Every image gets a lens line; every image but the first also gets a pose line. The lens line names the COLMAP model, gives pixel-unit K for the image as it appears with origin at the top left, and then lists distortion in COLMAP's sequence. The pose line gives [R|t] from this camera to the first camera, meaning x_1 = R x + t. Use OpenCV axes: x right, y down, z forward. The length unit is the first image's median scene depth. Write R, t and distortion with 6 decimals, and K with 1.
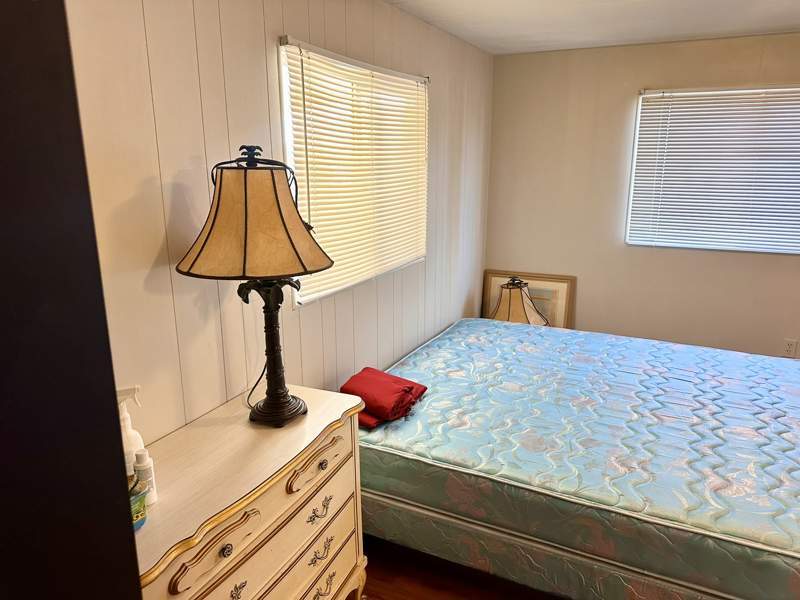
lens RADIAL K [[562.4, 0, 398.6], [0, 562.4, 300.0], [0, 0, 1]] dist [0.026573, -0.040701]
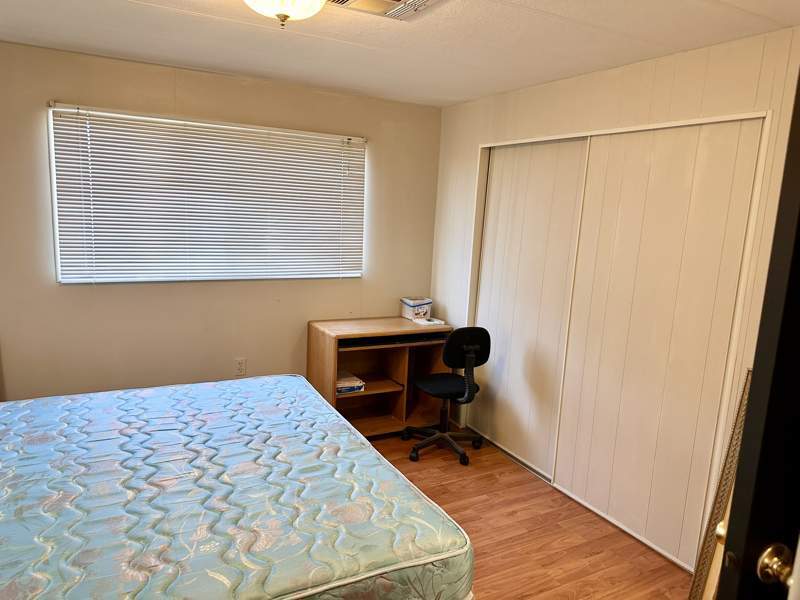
lens RADIAL K [[562.4, 0, 396.9], [0, 562.4, 302.7], [0, 0, 1]] dist [0.026573, -0.040701]
pose [[0.568489, -0.115371, 0.814561, 0.005554], [0.154577, 0.987463, 0.031980, -0.031411], [-0.808039, 0.107732, 0.579196, 0.175149]]
